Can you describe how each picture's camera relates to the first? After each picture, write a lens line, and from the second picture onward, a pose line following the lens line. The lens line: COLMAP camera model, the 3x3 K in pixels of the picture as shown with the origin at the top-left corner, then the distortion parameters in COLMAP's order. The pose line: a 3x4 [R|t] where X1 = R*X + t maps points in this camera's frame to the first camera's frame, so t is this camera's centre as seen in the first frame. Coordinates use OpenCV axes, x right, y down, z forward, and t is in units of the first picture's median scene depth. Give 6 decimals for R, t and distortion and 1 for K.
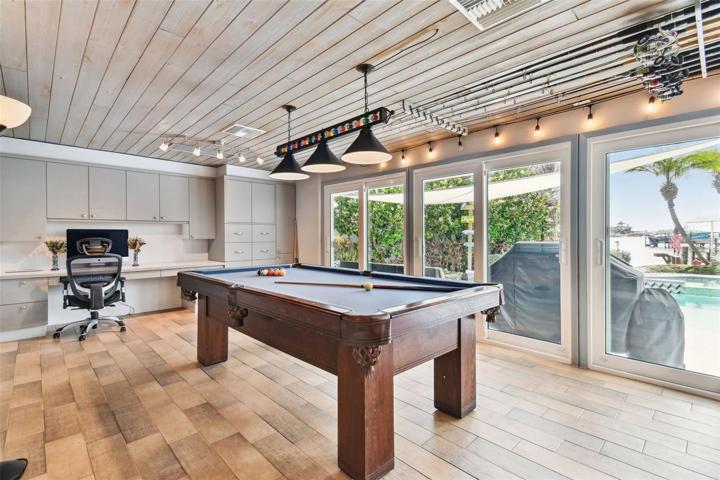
lens RADIAL K [[333.0, 0, 356.9], [0, 333.0, 237.7], [0, 0, 1]] dist [0.053487, -0.028019]
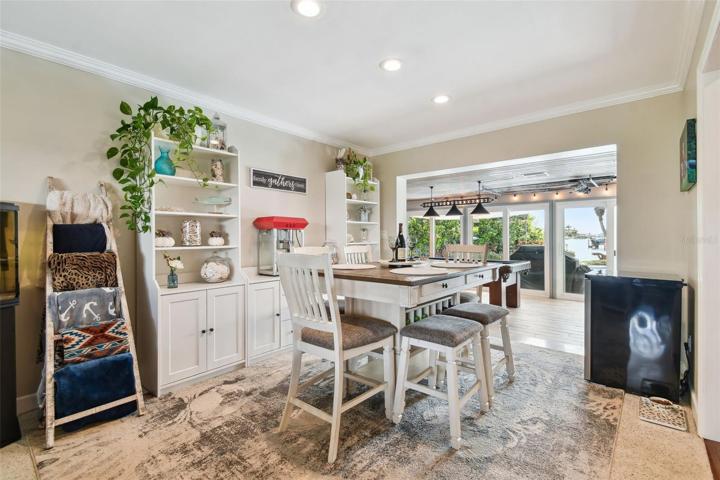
lens RADIAL K [[332.3, 0, 359.6], [0, 332.3, 235.5], [0, 0, 1]] dist [0.054762, -0.029597]
pose [[0.994399, 0.000408, 0.105691, -0.599146], [0.000967, 0.999916, -0.012953, -0.020064], [-0.105687, 0.012983, 0.994315, -0.766176]]
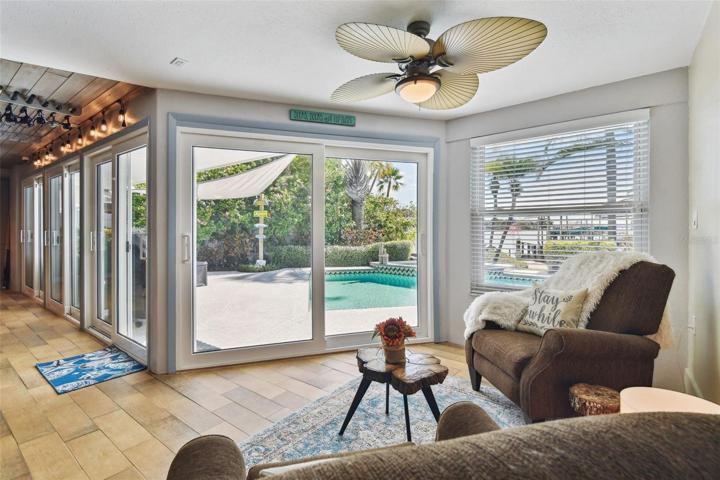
lens RADIAL K [[335.3, 0, 353.6], [0, 335.3, 228.8], [0, 0, 1]] dist [0.060056, -0.030298]
pose [[0.989847, 0.003083, 0.142104, 0.973064], [-0.002197, 0.999977, -0.006394, 0.001981], [-0.142120, 0.006017, 0.989831, -0.287229]]
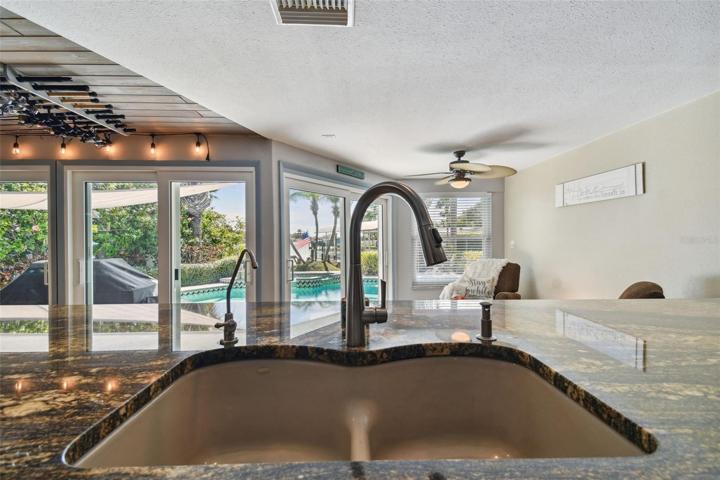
lens RADIAL K [[331.1, 0, 359.7], [0, 331.1, 238.2], [0, 0, 1]] dist [0.052250, -0.027706]
pose [[0.671509, -0.000325, 0.740997, 0.329298], [0.010385, 0.999906, -0.008973, -0.030188], [-0.740924, 0.013721, 0.671449, -0.252456]]
